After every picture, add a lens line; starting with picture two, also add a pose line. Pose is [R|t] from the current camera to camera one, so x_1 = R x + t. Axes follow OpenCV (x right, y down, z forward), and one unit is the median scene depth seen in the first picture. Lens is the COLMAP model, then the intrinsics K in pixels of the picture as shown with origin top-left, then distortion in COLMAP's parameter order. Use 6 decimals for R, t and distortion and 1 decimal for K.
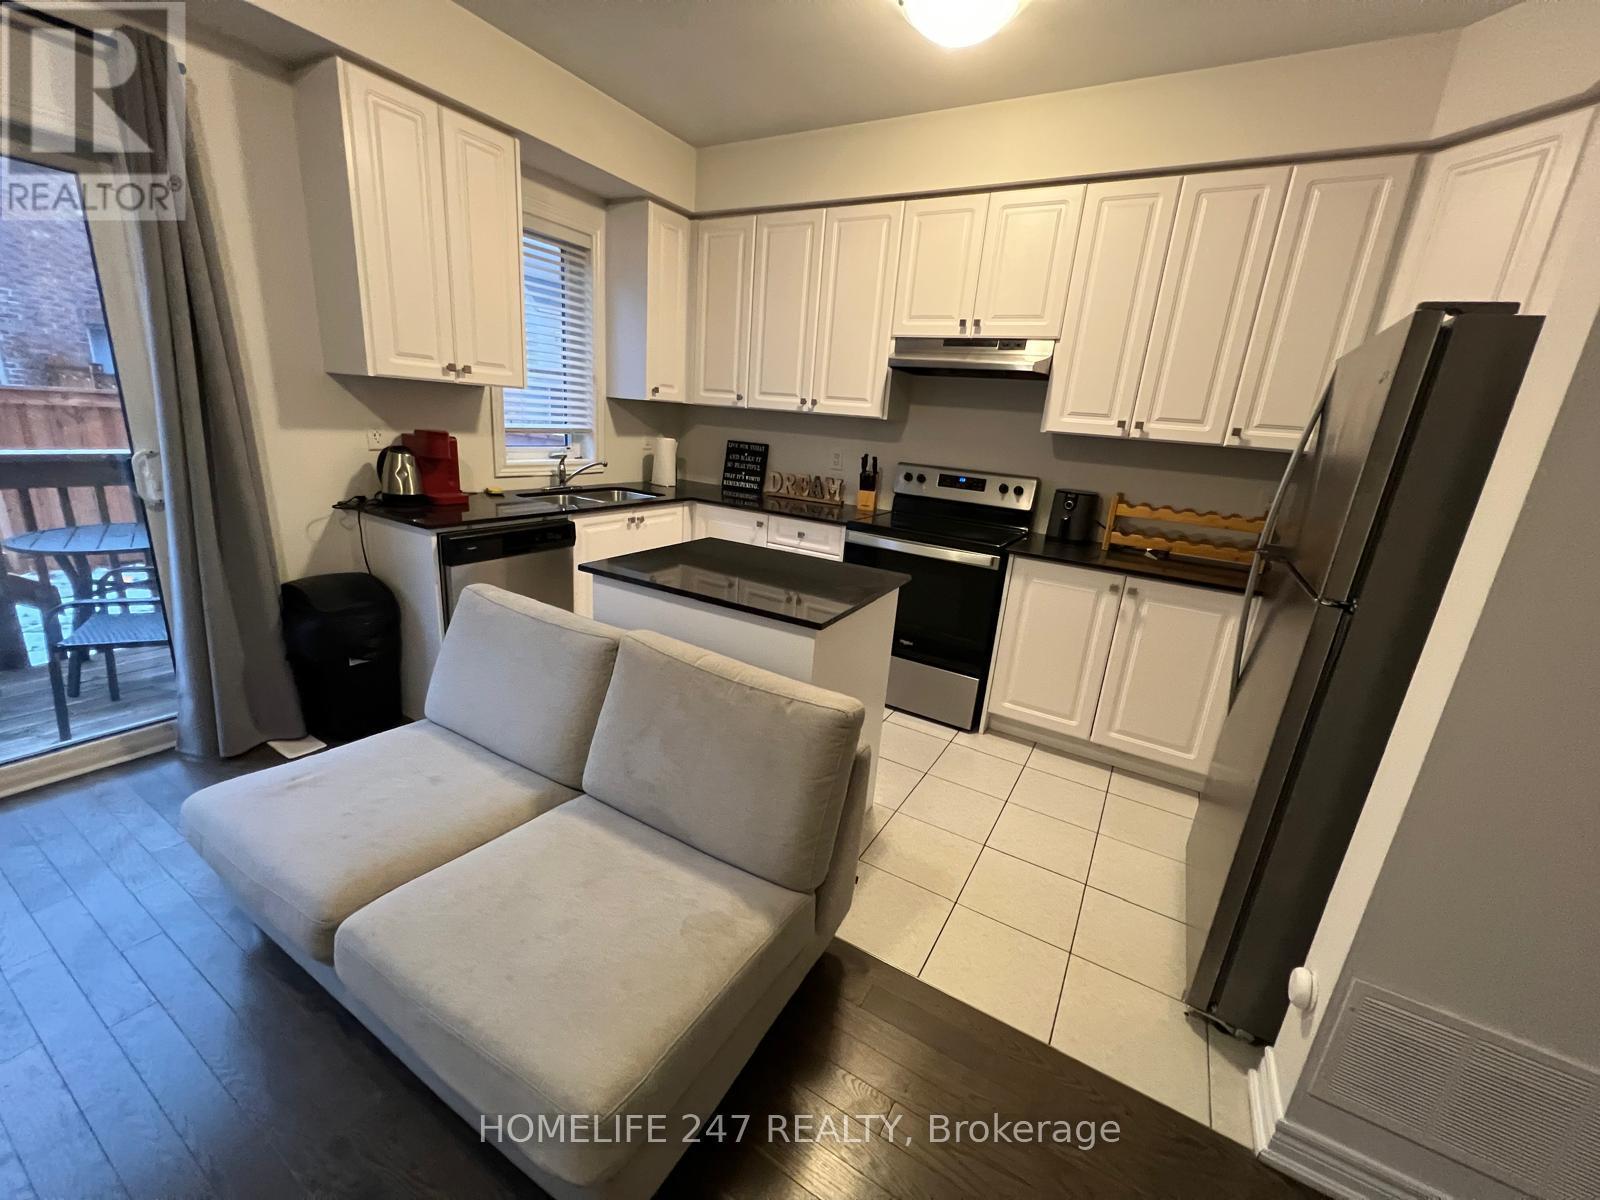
lens RADIAL K [[638.6, 0, 797.3], [0, 638.6, 595.9], [0, 0, 1]] dist [0.000070, 0.000019]
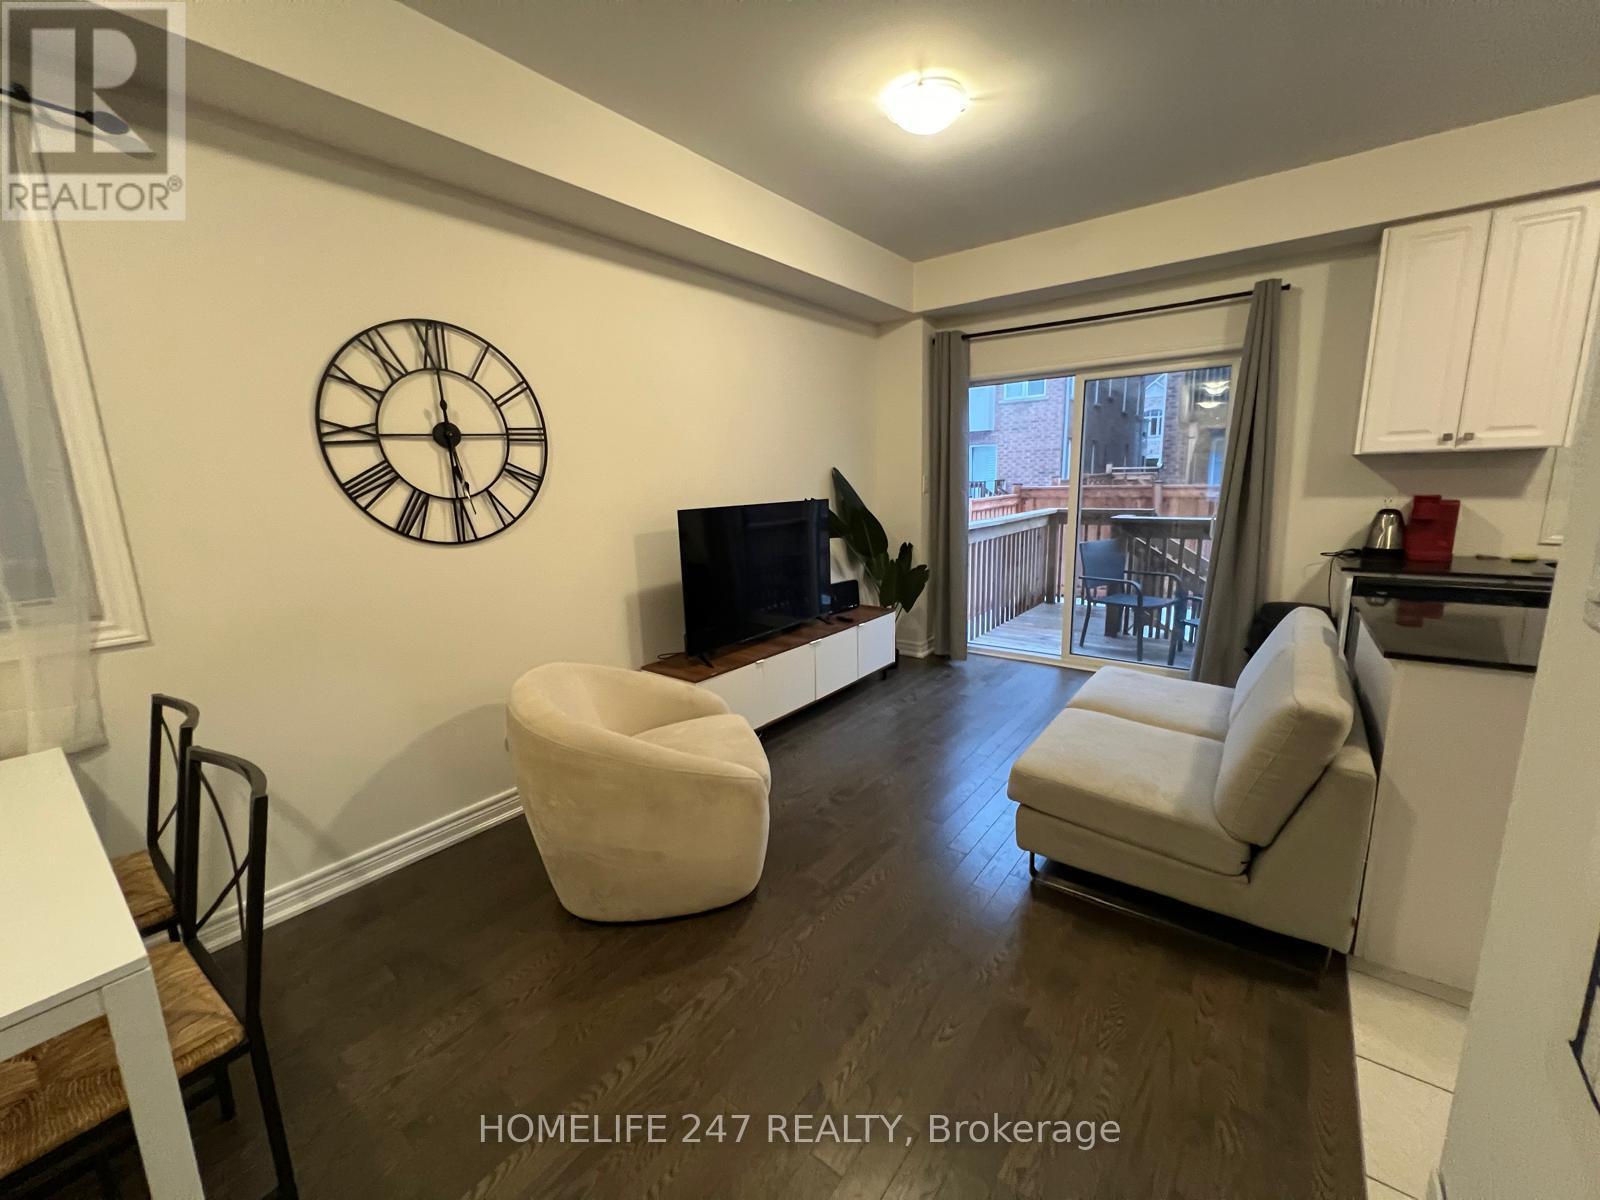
lens RADIAL K [[638.6, 0, 800.2], [0, 638.6, 594.0], [0, 0, 1]] dist [0.000070, 0.000019]
pose [[-0.120536, 0.113492, -0.986200, 0.714036], [-0.256515, 0.956144, 0.141385, 0.031021], [0.958995, 0.270017, -0.086137, 0.098675]]
